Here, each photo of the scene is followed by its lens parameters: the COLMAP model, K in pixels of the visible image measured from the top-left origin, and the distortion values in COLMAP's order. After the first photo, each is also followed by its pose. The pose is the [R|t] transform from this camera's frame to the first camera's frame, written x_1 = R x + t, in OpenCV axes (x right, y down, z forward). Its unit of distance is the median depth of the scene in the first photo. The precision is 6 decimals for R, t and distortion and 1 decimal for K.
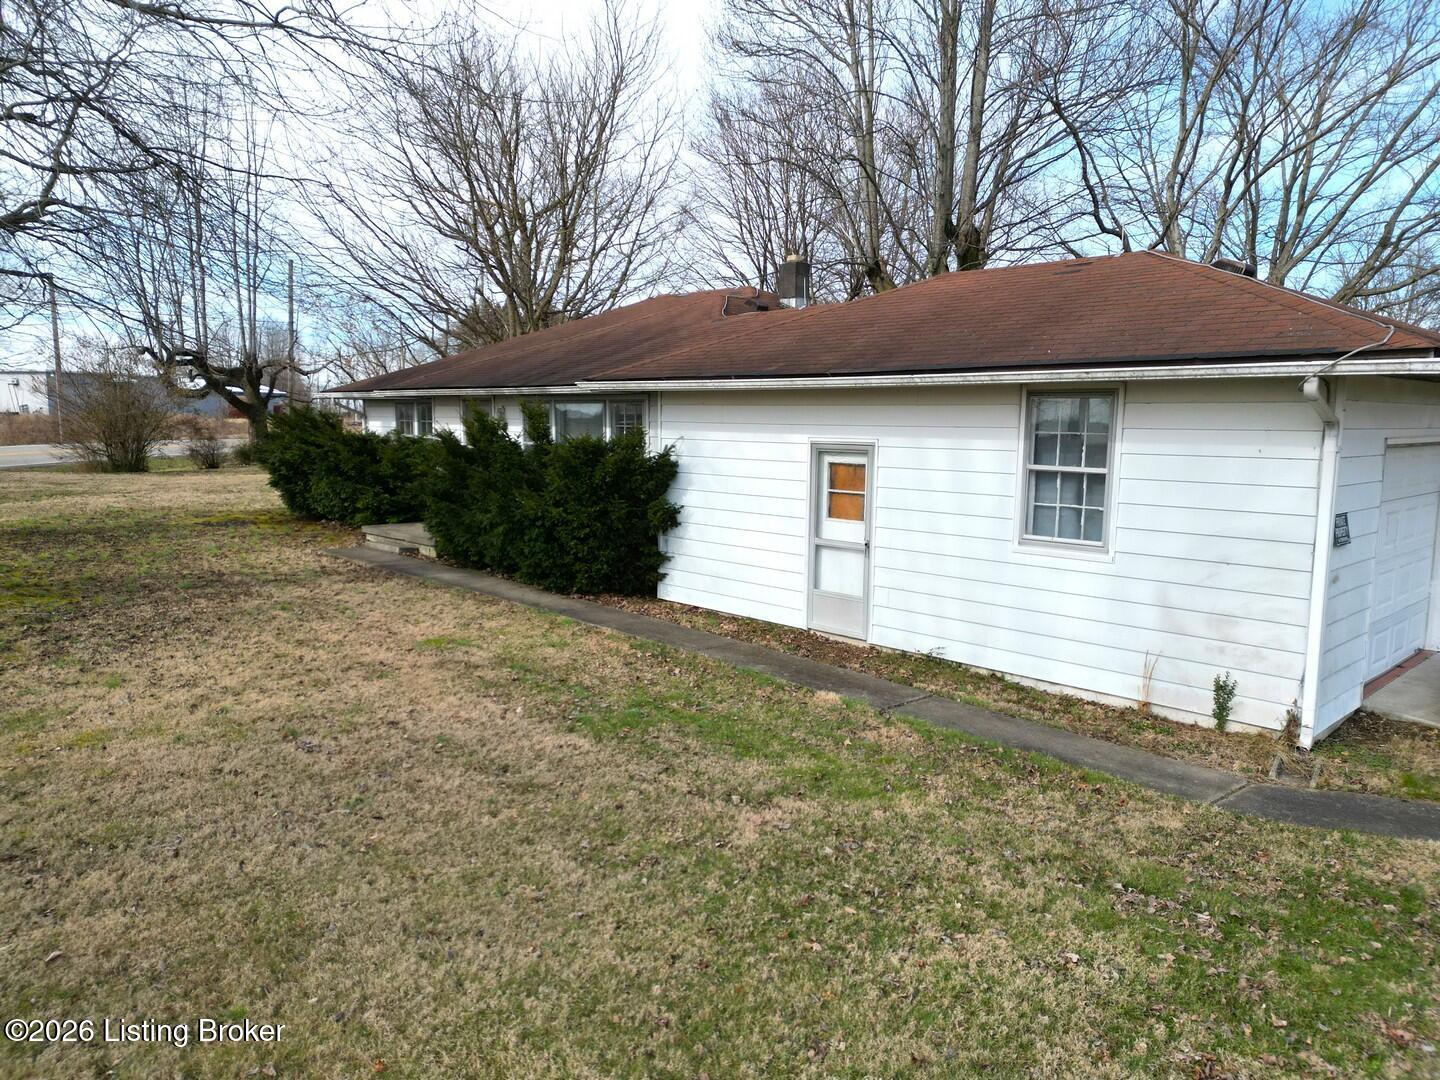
lens RADIAL K [[1003.1, 0, 727.2], [0, 1003.1, 537.8], [0, 0, 1]] dist [0.059011, -0.049825]
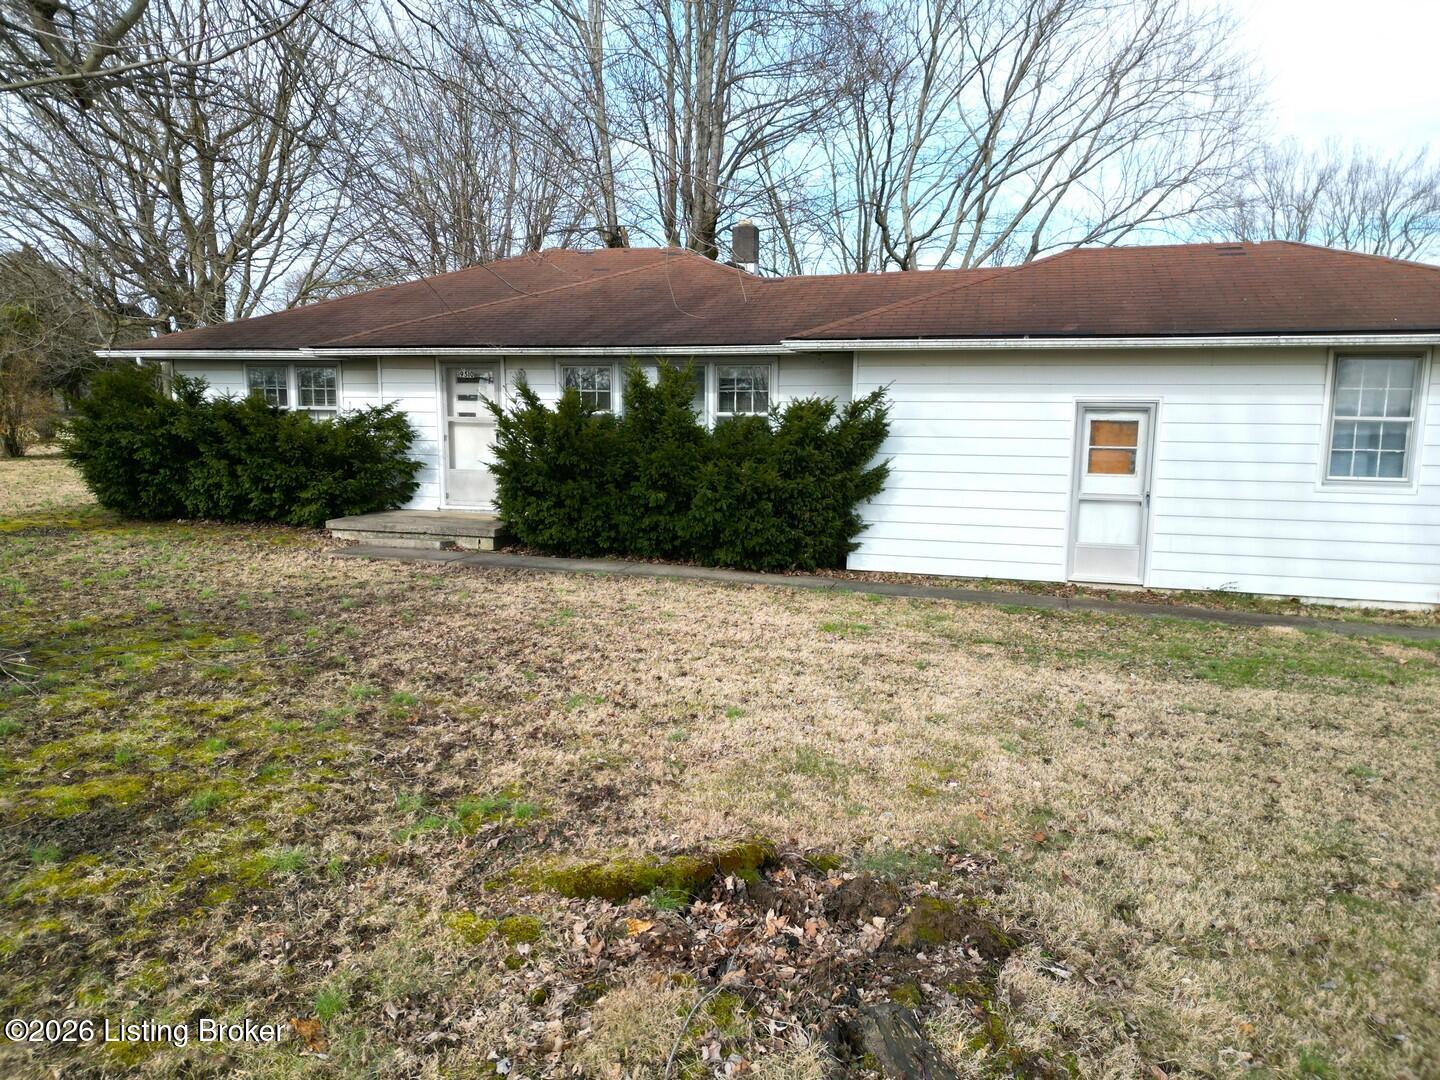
lens RADIAL K [[1003.1, 0, 722.2], [0, 1003.1, 548.7], [0, 0, 1]] dist [0.059011, -0.049825]
pose [[0.875749, -0.076158, 0.476722, -0.772163], [0.059491, 0.996977, 0.049984, -0.017678], [-0.479087, -0.015413, 0.877632, 0.261065]]
